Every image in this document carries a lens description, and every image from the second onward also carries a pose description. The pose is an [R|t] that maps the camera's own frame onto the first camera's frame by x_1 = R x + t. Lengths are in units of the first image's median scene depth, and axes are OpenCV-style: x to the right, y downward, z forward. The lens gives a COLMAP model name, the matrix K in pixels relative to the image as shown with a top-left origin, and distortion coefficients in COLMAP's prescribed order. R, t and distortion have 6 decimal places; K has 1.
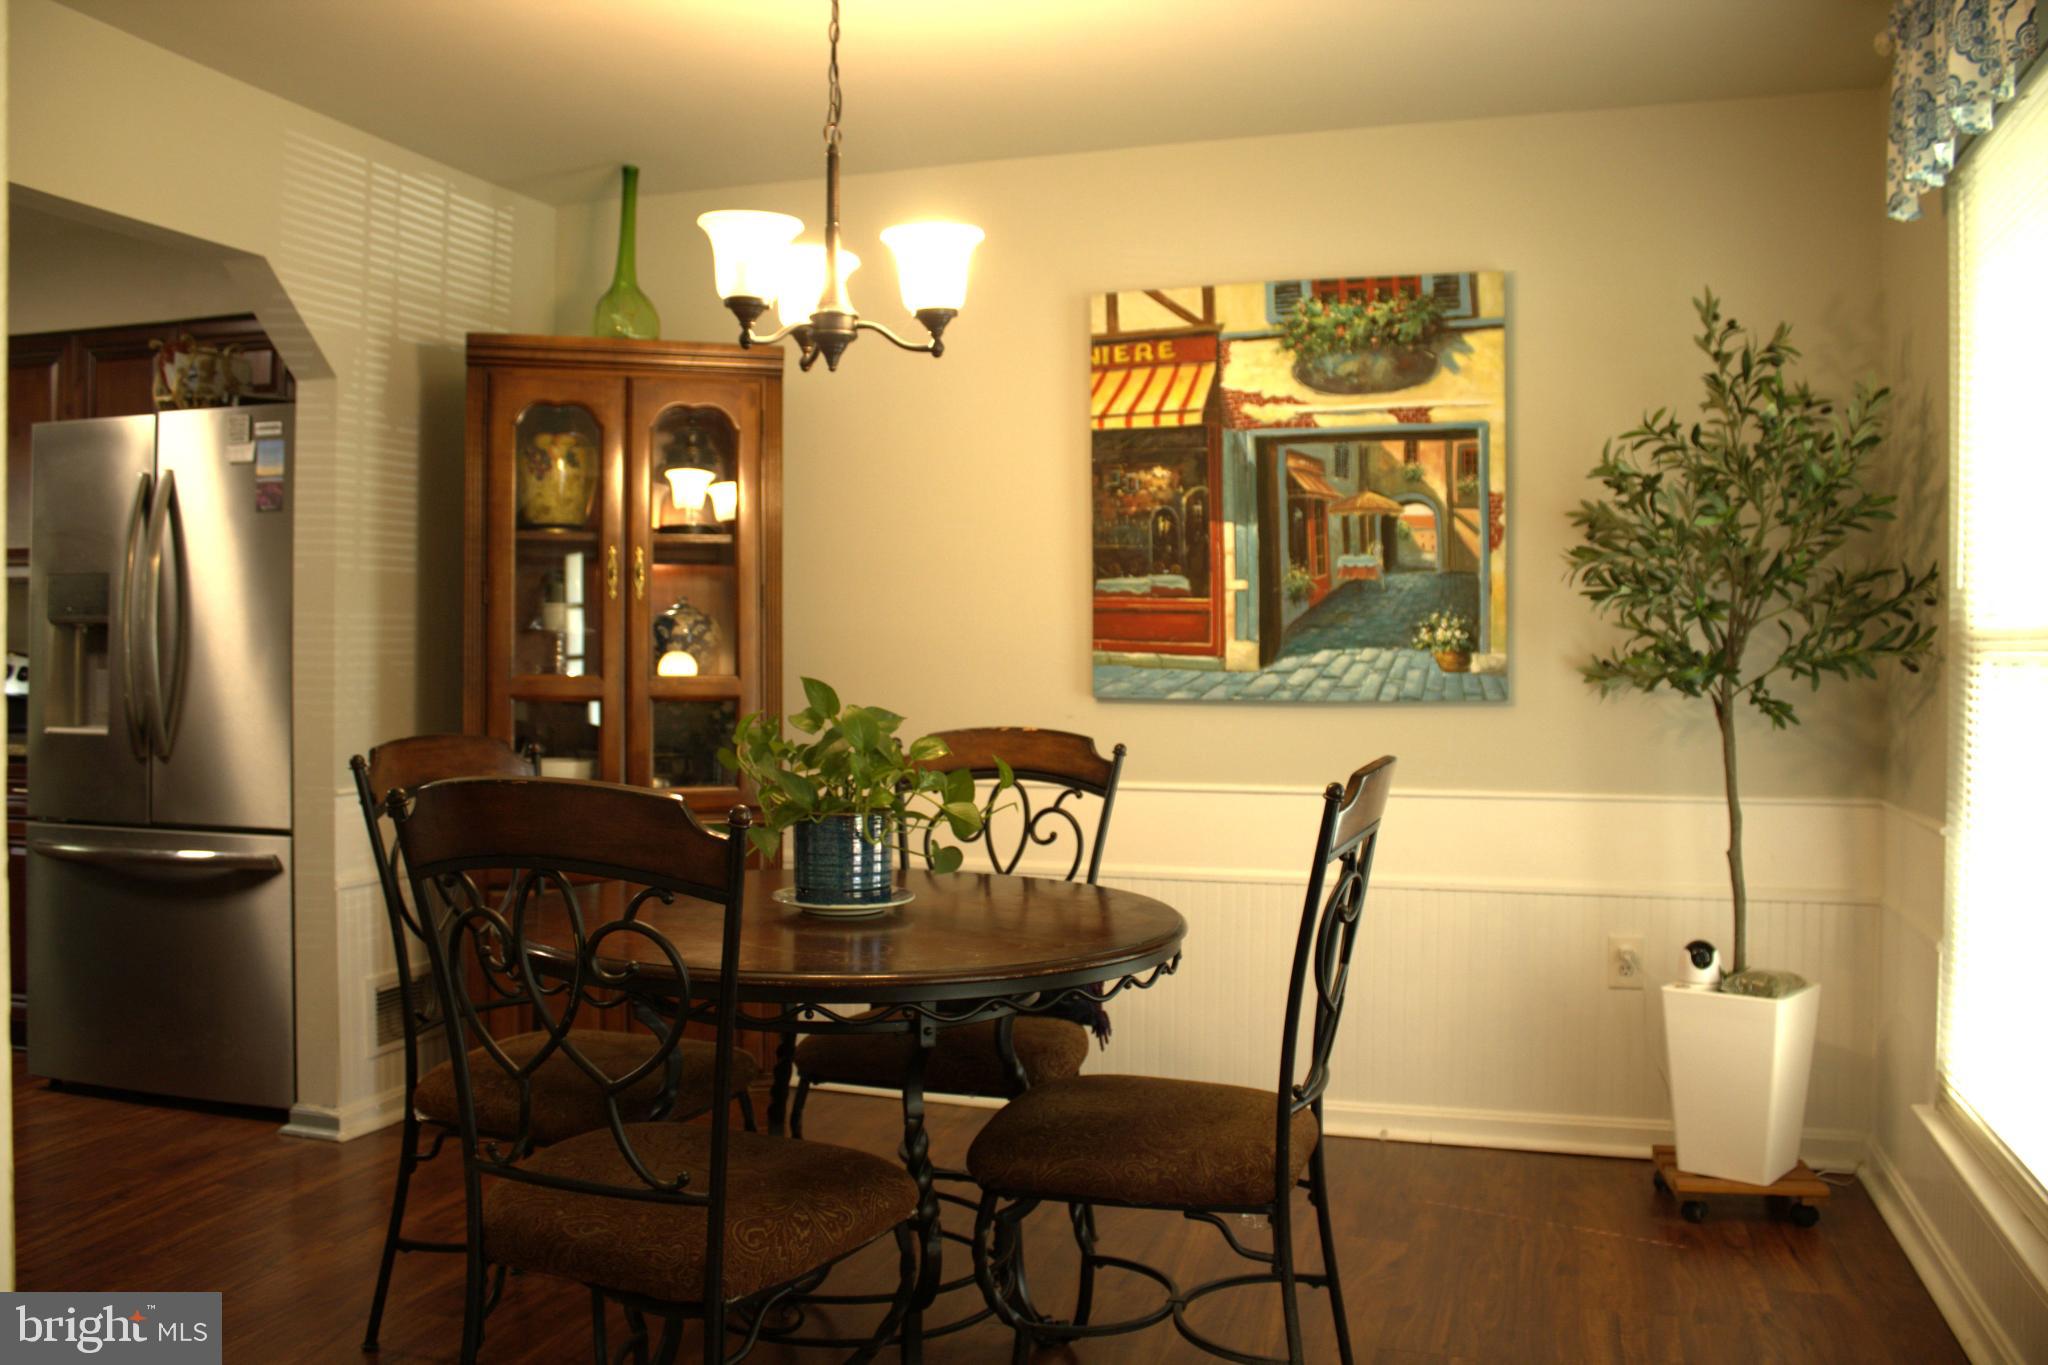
lens RADIAL K [[1694.7, 0, 1024.0], [0, 1694.7, 682.5], [0, 0, 1]] dist [-0.179519, 0.164746]
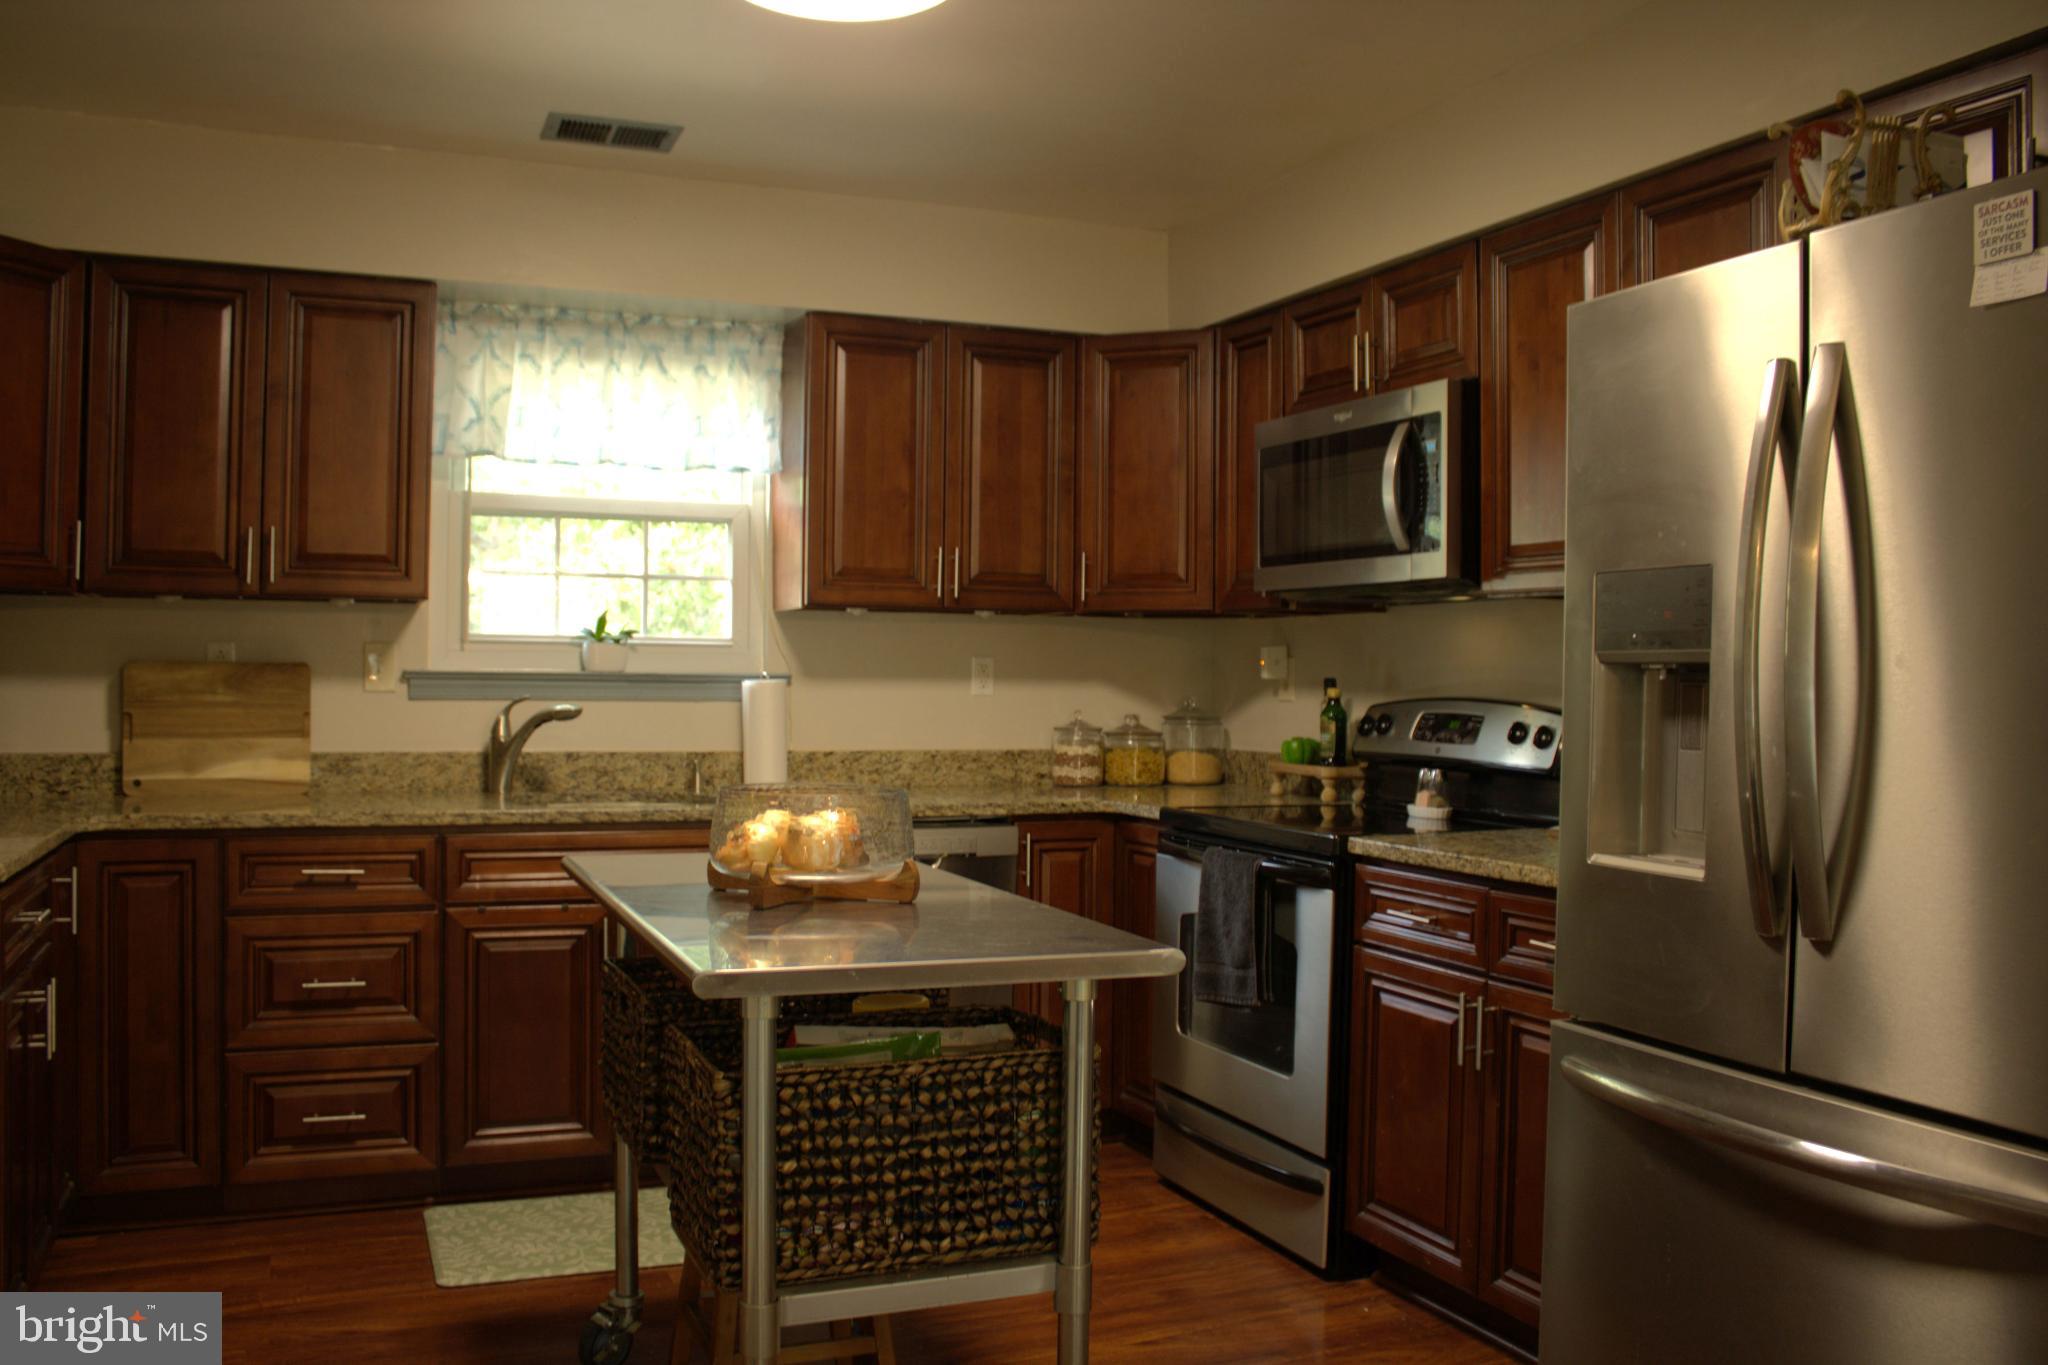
lens RADIAL K [[1694.7, 0, 1024.0], [0, 1694.7, 682.5], [0, 0, 1]] dist [-0.179519, 0.164746]
pose [[0.665396, 0.001635, -0.746489, -0.388392], [-0.014851, 0.999829, -0.011048, -0.026438], [0.746343, 0.018438, 0.665306, 0.601291]]
